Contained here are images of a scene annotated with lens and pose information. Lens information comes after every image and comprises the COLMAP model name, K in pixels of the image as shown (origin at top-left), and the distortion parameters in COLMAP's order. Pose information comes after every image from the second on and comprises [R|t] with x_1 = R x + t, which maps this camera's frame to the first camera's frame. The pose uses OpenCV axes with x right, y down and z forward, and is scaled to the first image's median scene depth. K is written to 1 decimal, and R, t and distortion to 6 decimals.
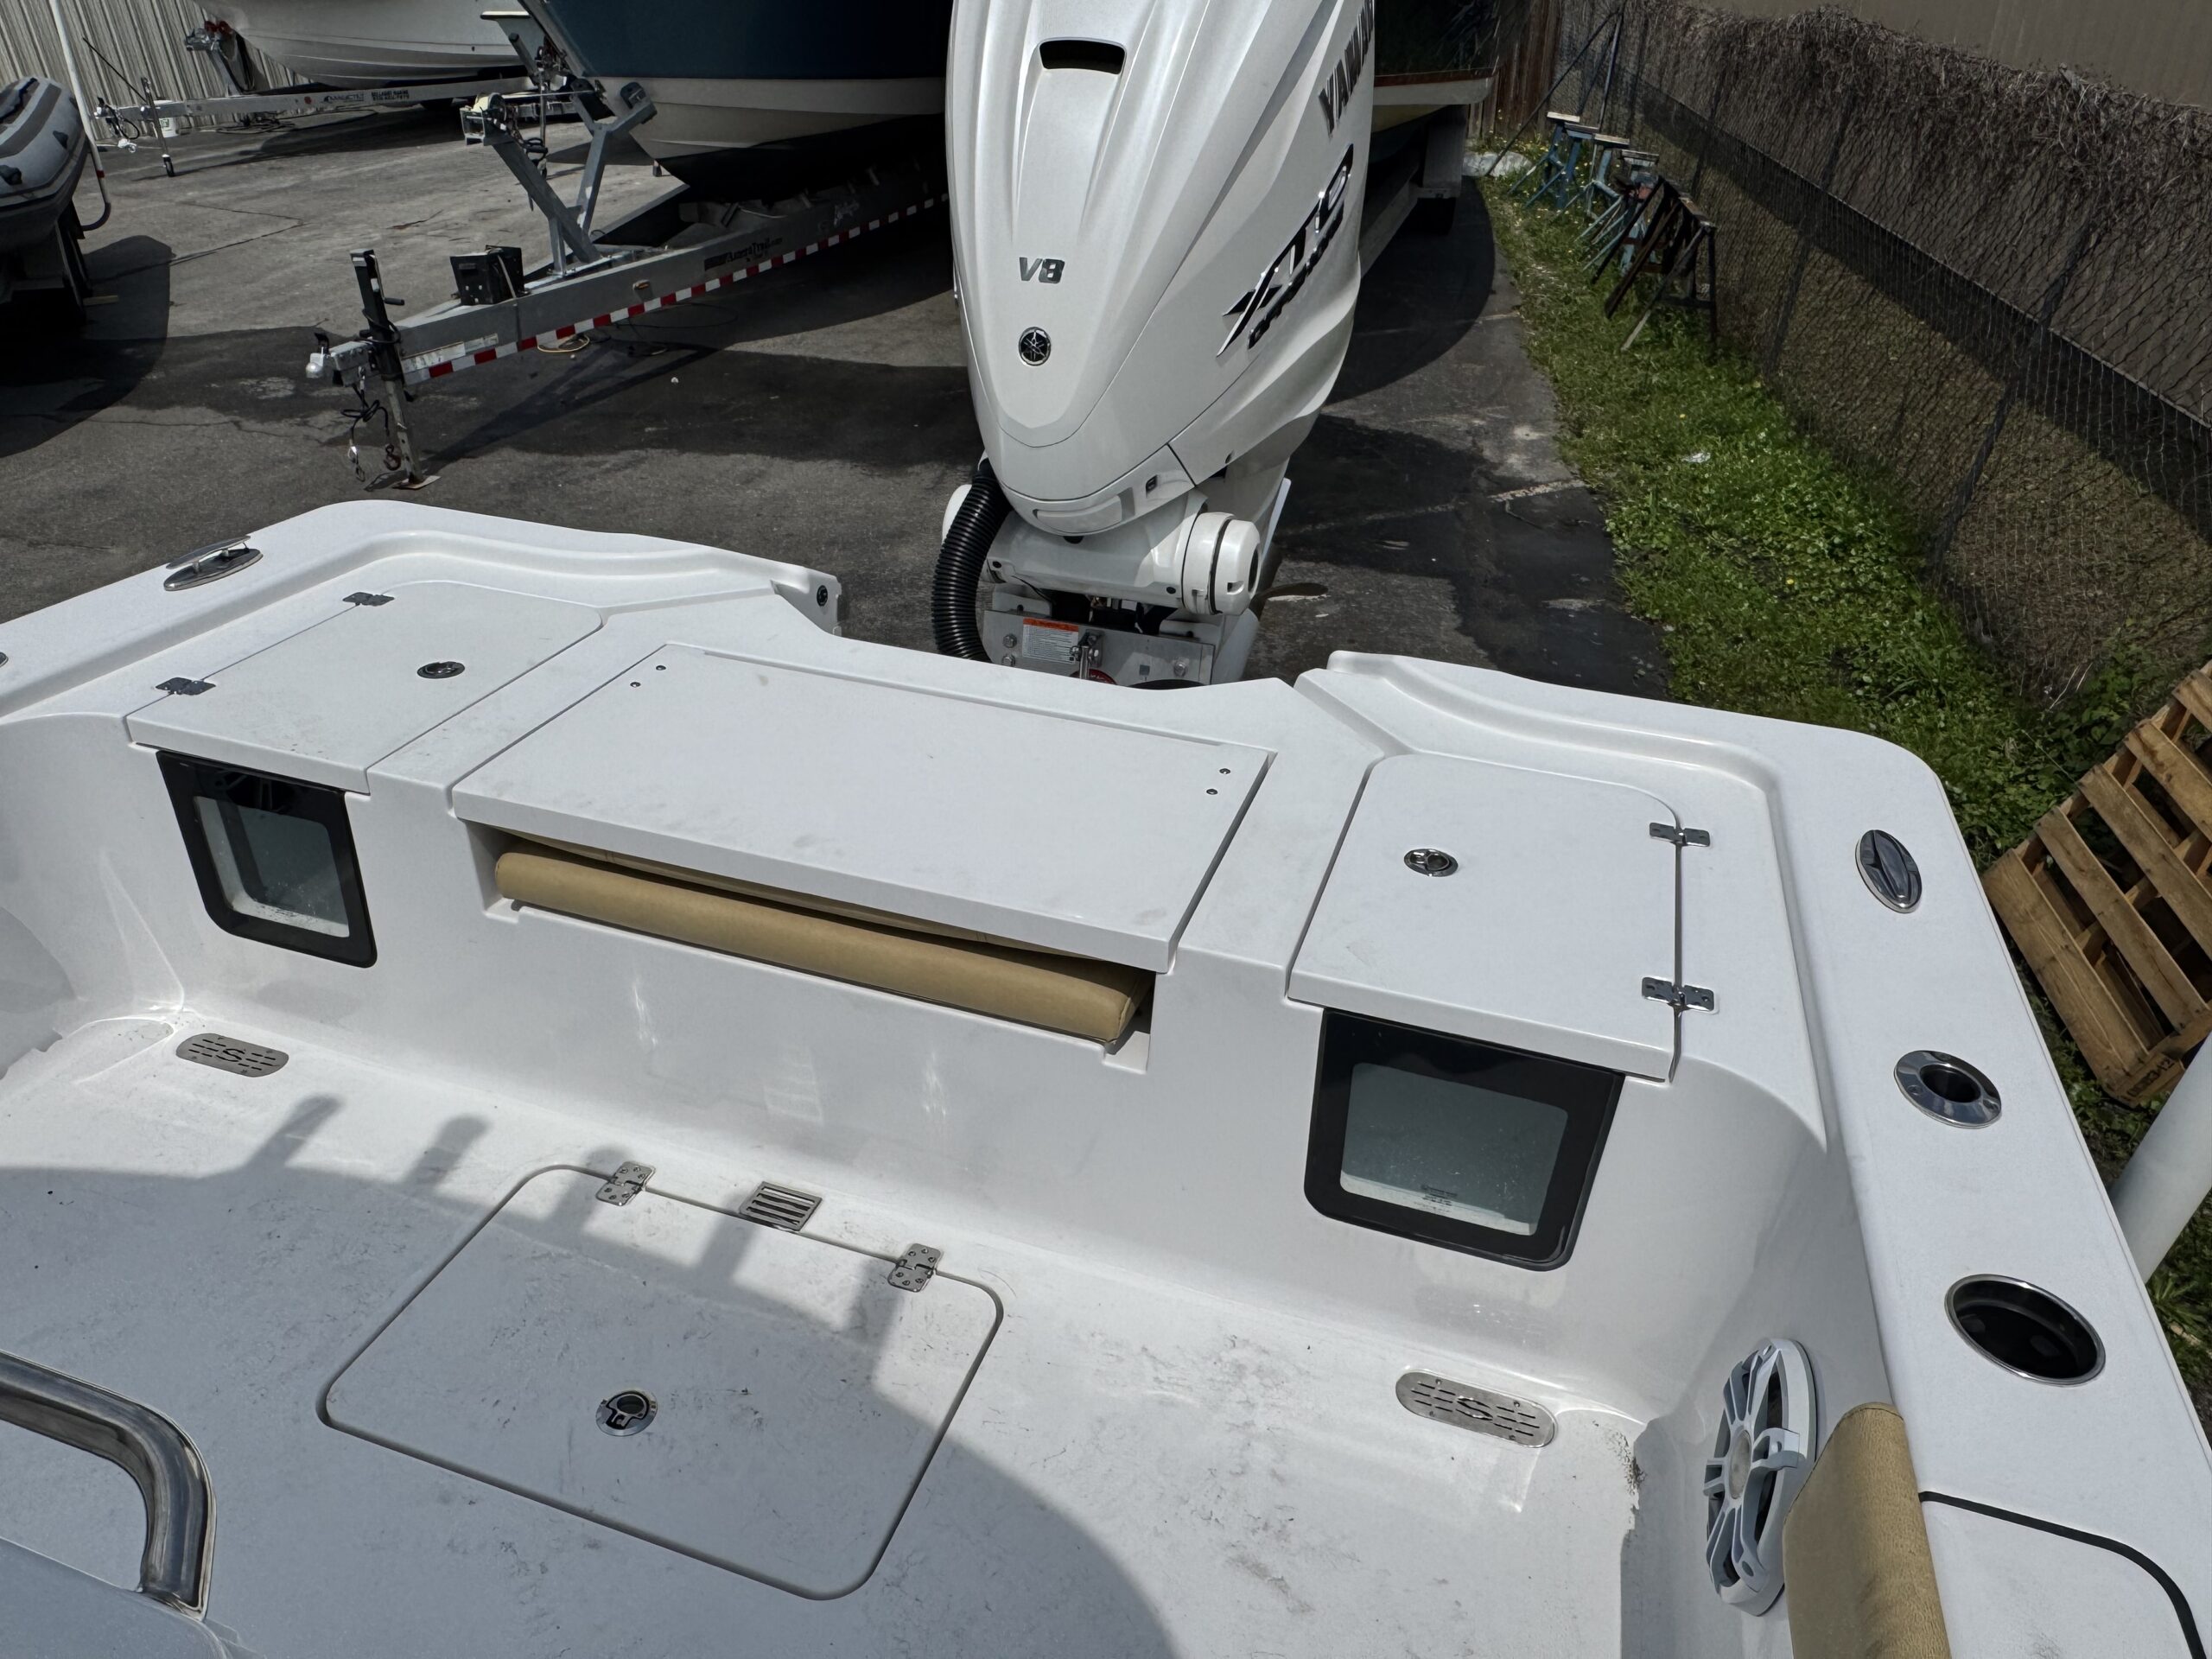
lens RADIAL K [[1532.3, 0, 1106.0], [0, 1532.3, 829.5], [0, 0, 1]] dist [-0.023140, 0.003169]
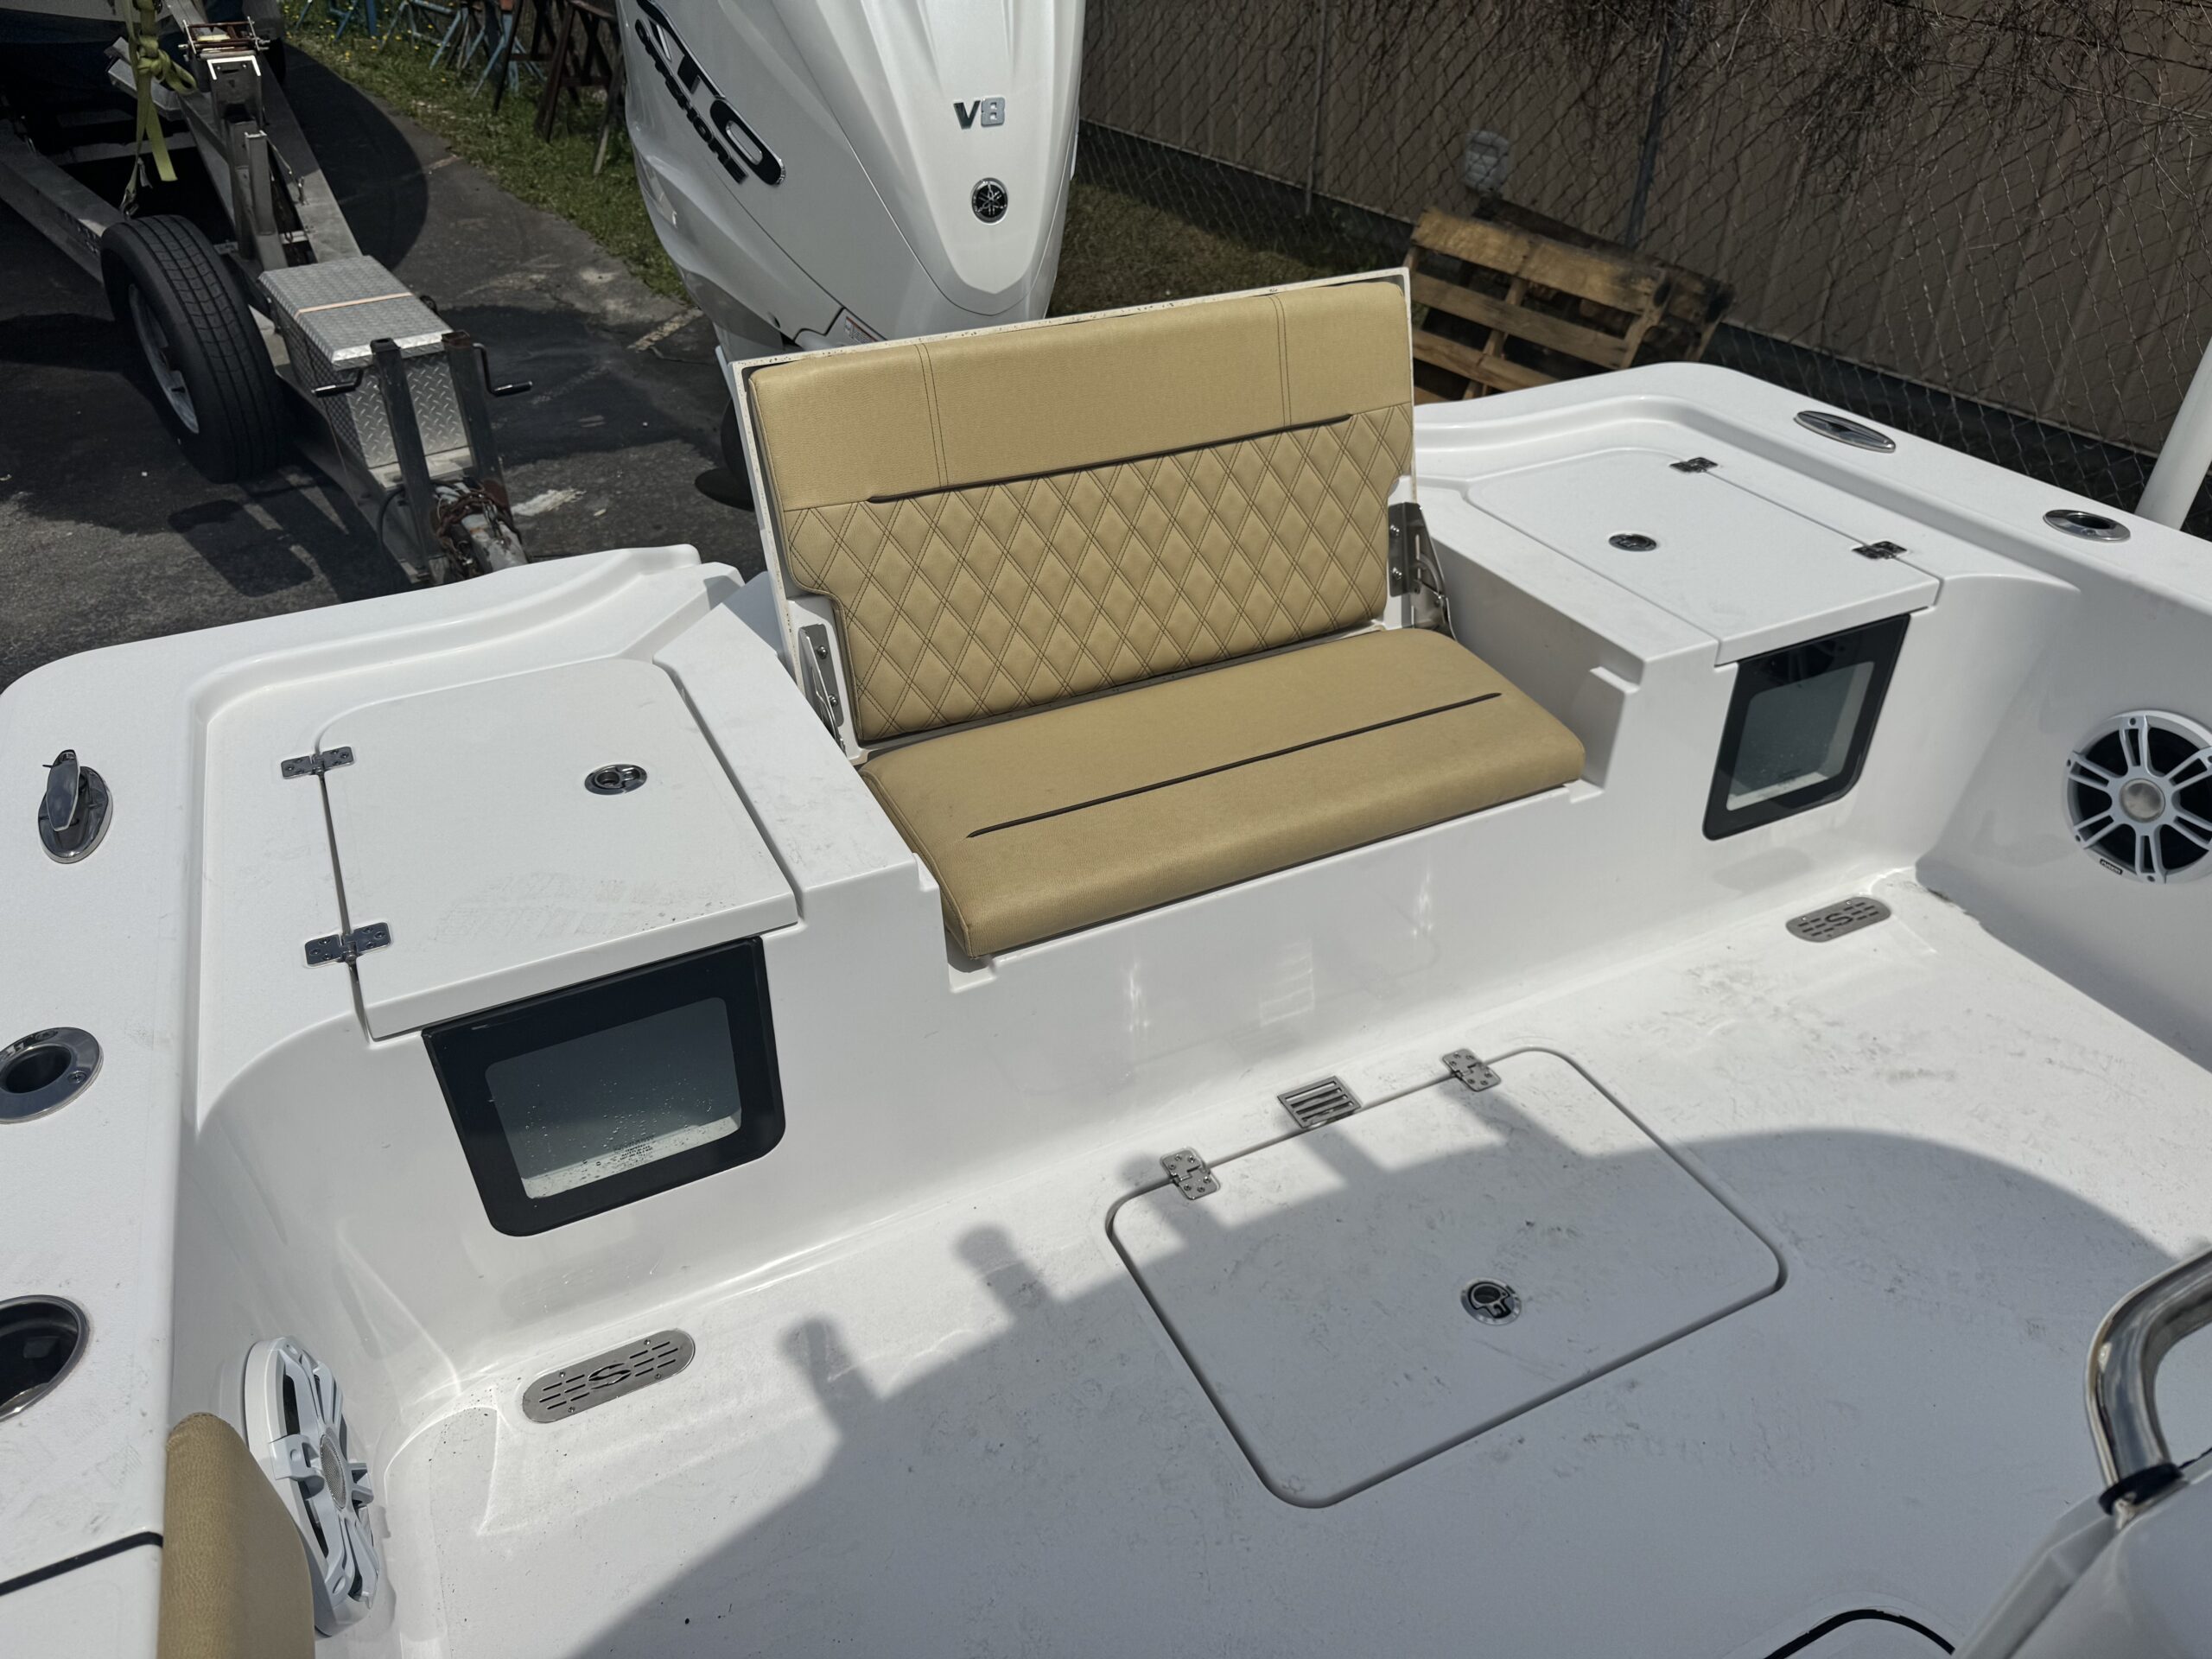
lens RADIAL K [[1564.6, 0, 1123.0], [0, 1564.6, 829.8], [0, 0, 1]] dist [0.074502, -0.111821]
pose [[0.704666, -0.425073, 0.568119, -0.738213], [0.372660, 0.903082, 0.213466, -0.160351], [-0.603796, 0.061293, 0.794779, 0.243562]]
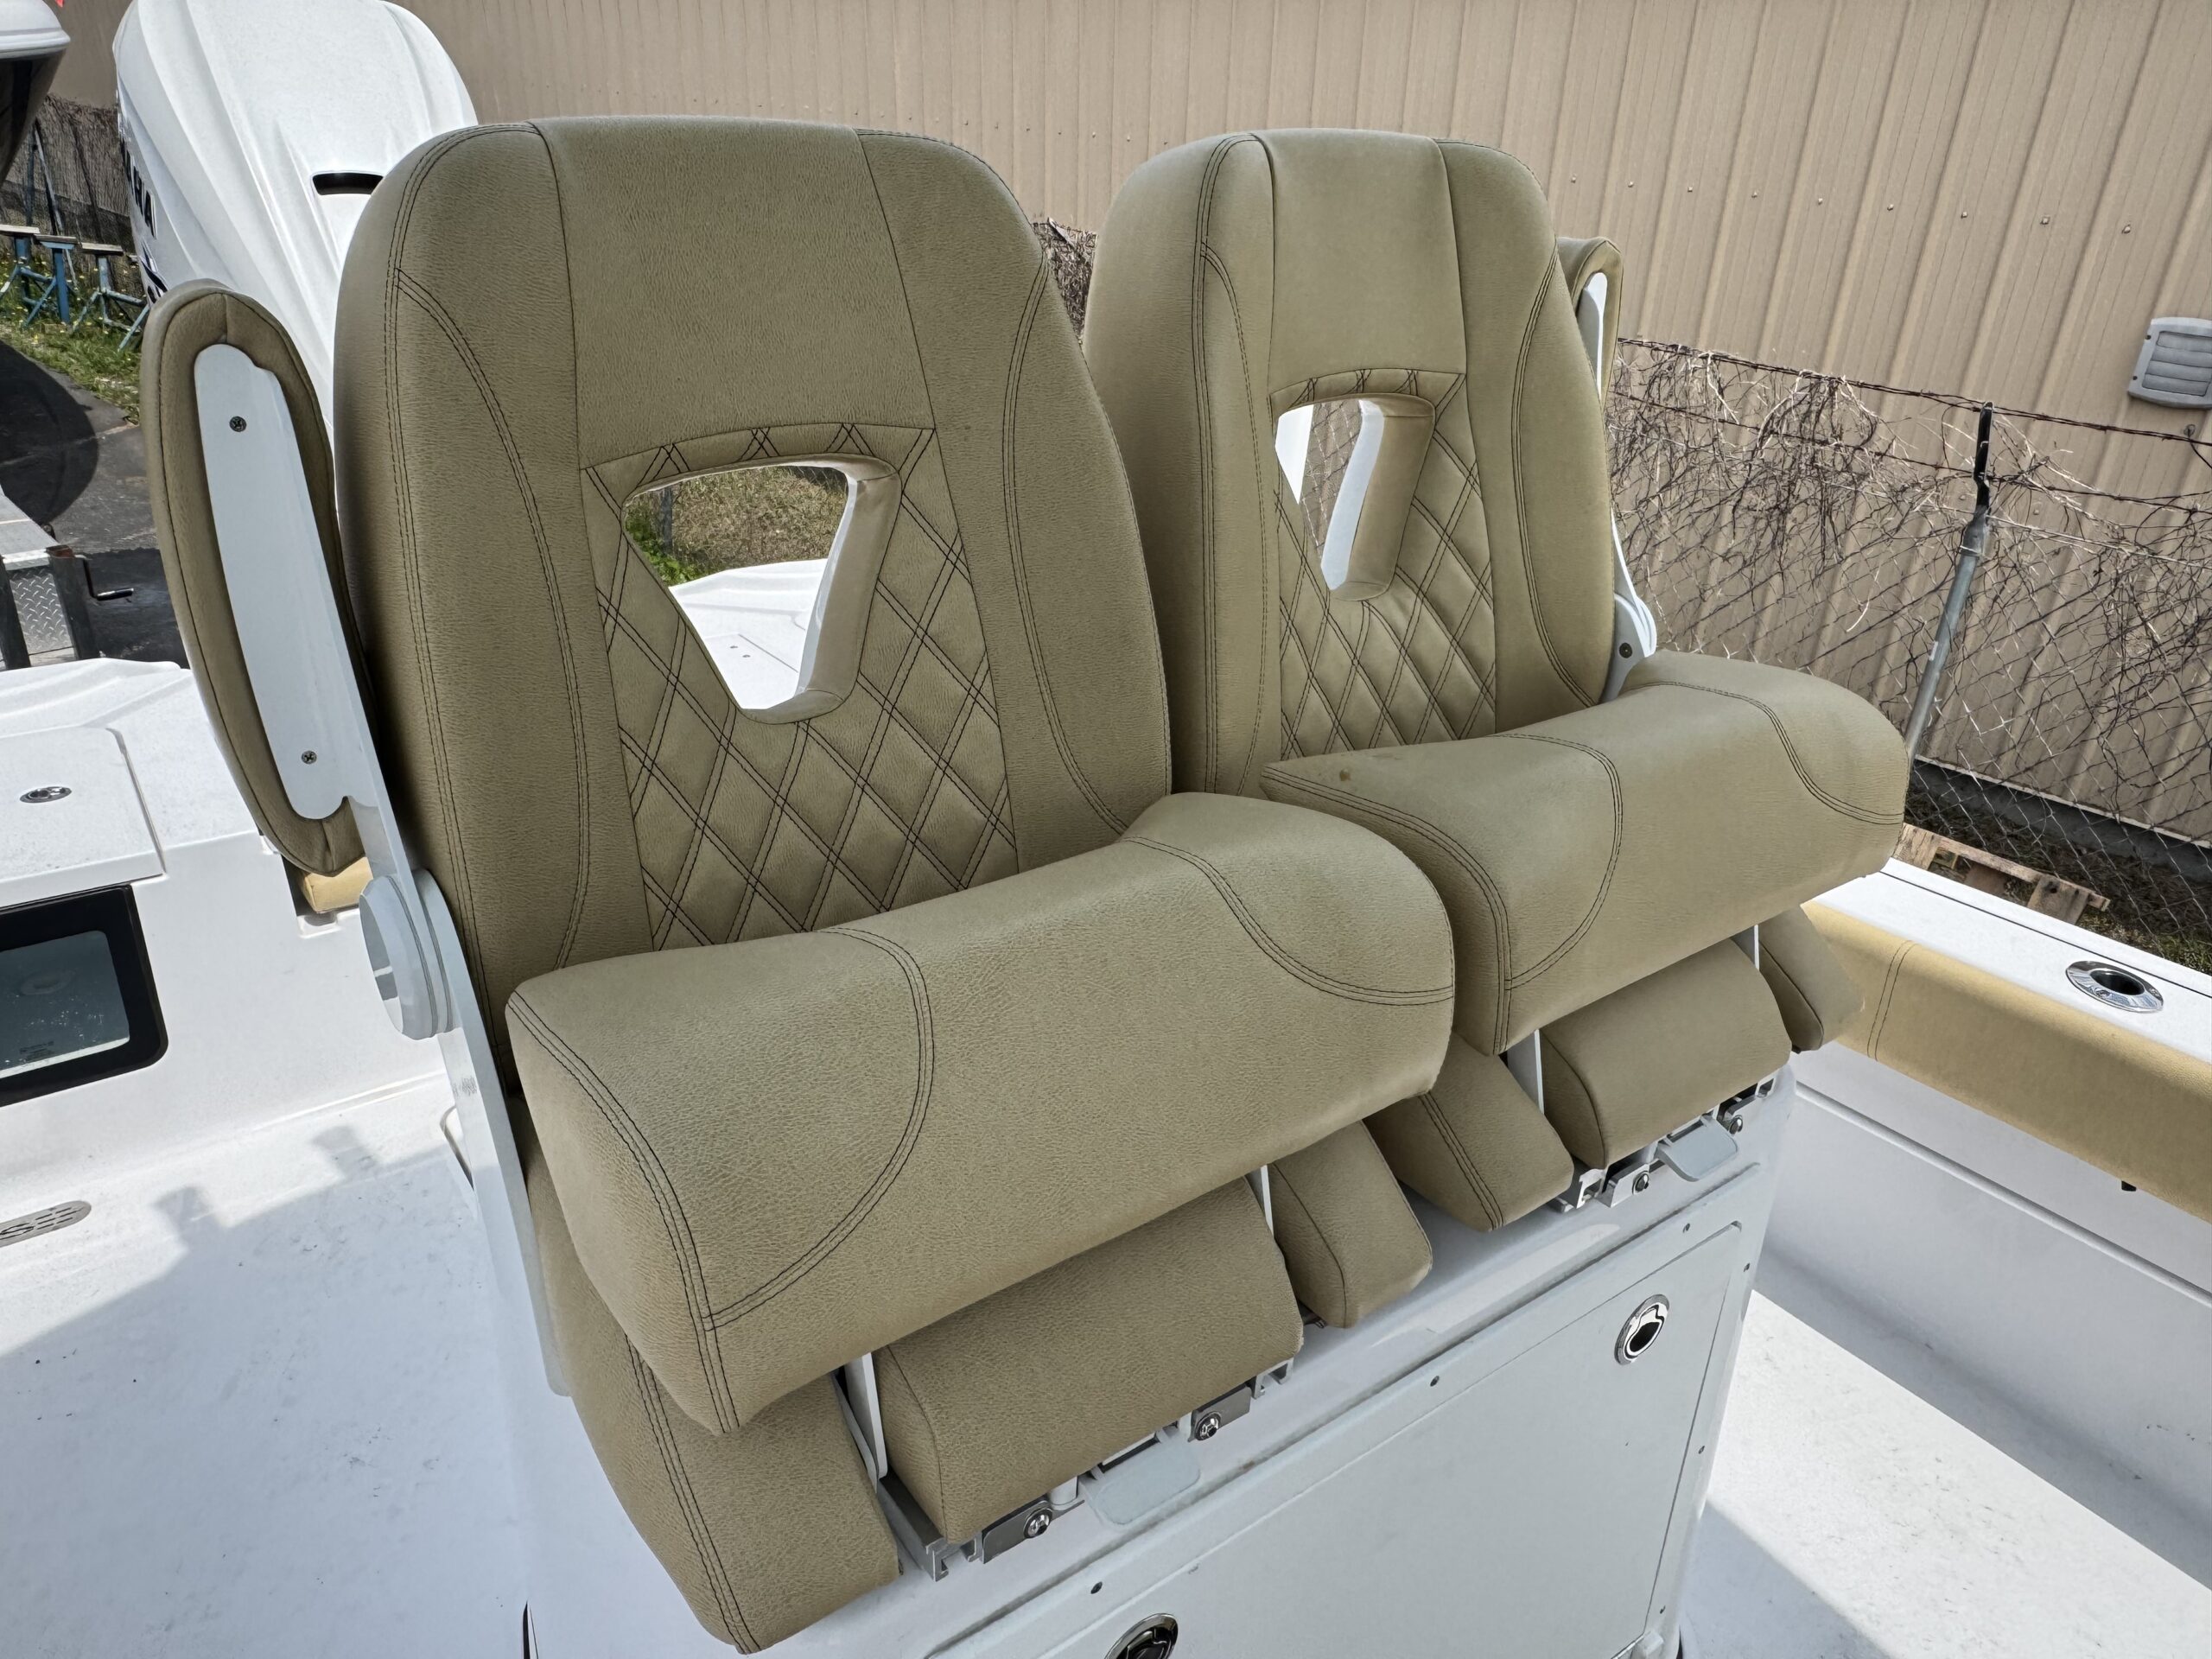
lens RADIAL K [[1532.3, 0, 1106.0], [0, 1532.3, 829.5], [0, 0, 1]] dist [-0.023140, 0.003169]
pose [[0.587351, -0.358124, 0.725787, -0.794501], [0.391774, 0.910511, 0.132225, 0.063097], [-0.708189, 0.206682, 0.675093, -0.195372]]
